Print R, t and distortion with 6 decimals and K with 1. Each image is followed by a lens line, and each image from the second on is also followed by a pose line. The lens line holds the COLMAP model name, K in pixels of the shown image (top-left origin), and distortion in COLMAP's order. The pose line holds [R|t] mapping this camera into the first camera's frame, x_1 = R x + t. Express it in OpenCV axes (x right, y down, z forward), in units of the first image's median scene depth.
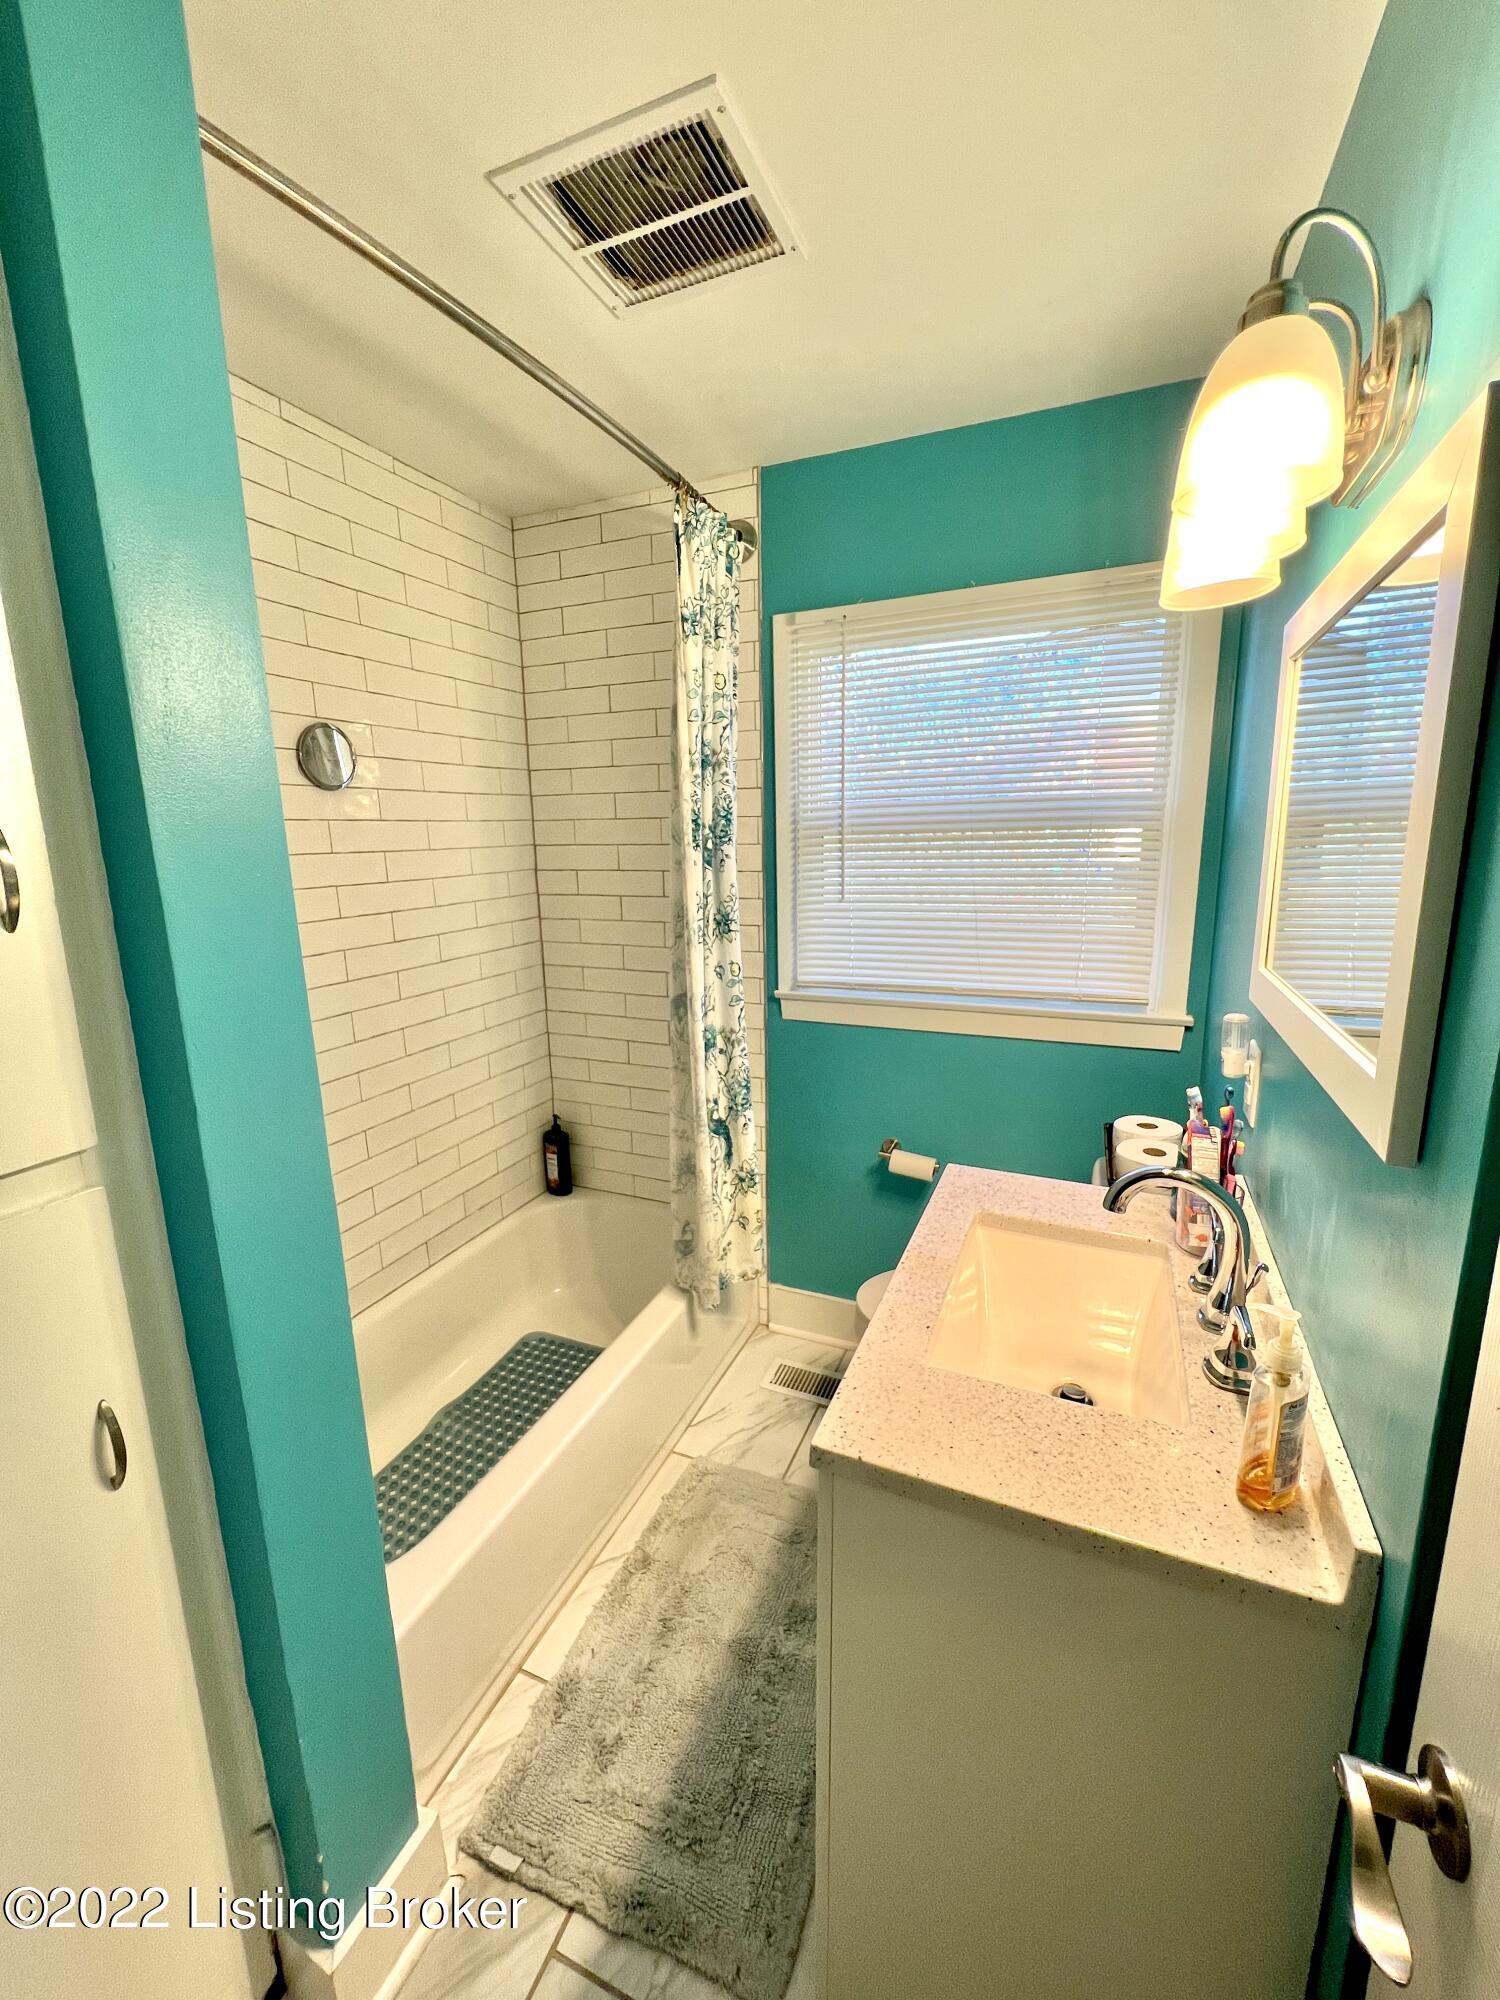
lens RADIAL K [[803.6, 0, 745.7], [0, 803.6, 988.0], [0, 0, 1]] dist [-0.001254, -0.000119]
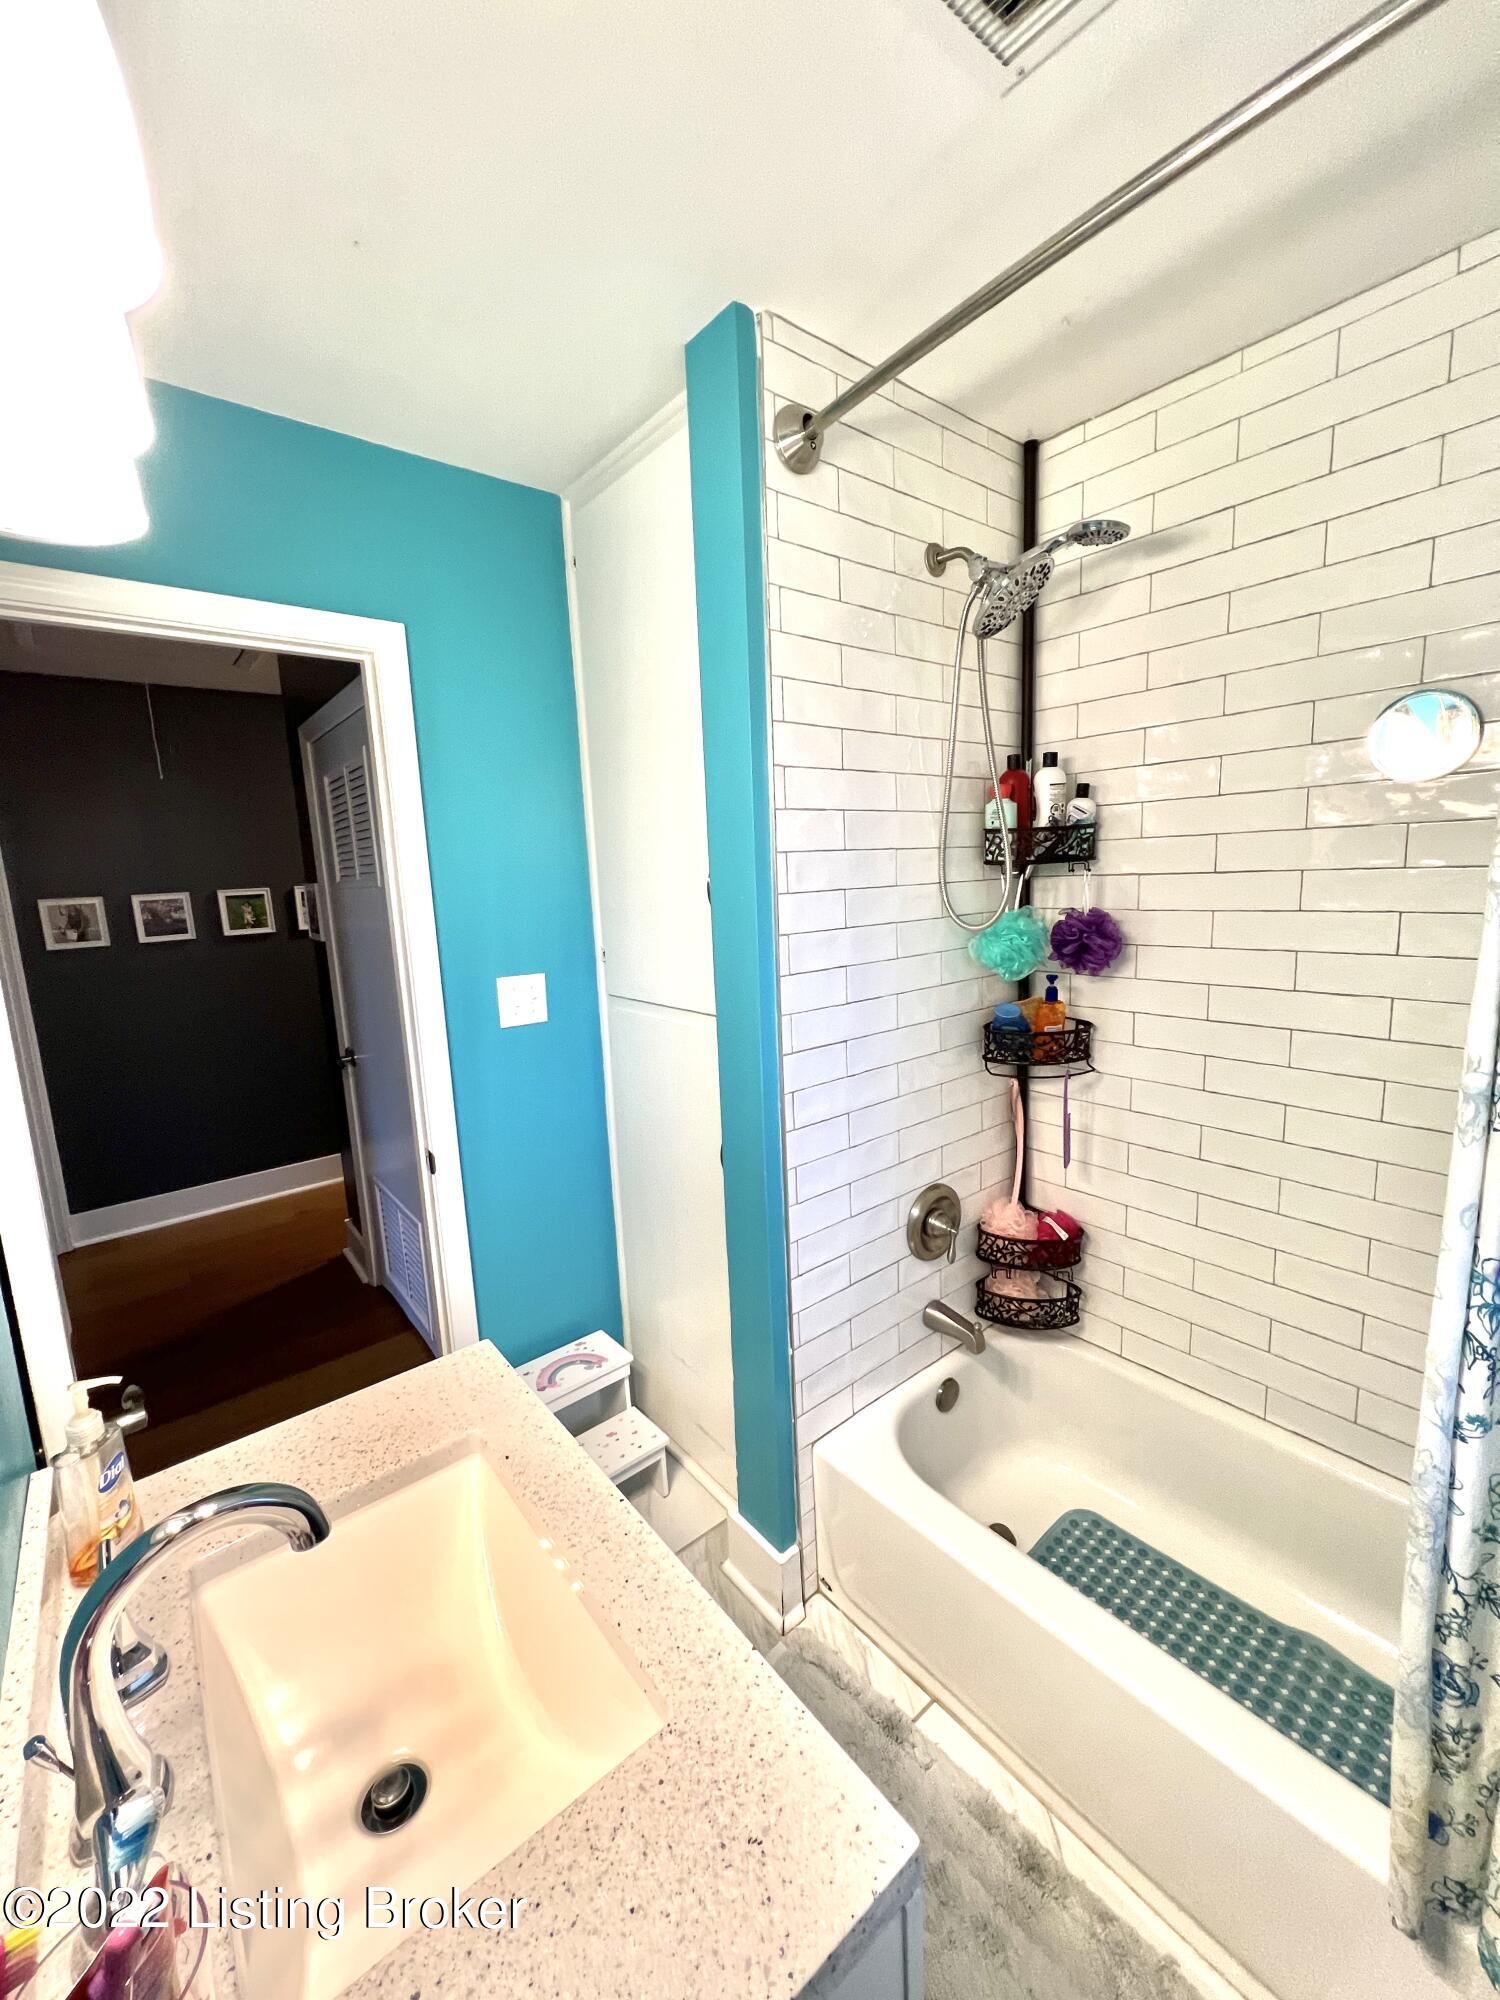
lens RADIAL K [[803.6, 0, 745.5], [0, 803.6, 1011.0], [0, 0, 1]] dist [-0.001254, -0.000119]
pose [[-0.456081, 0.191187, -0.869159, 0.542095], [-0.112165, 0.956514, 0.269259, -0.228984], [0.882841, 0.220294, -0.414803, 1.018211]]
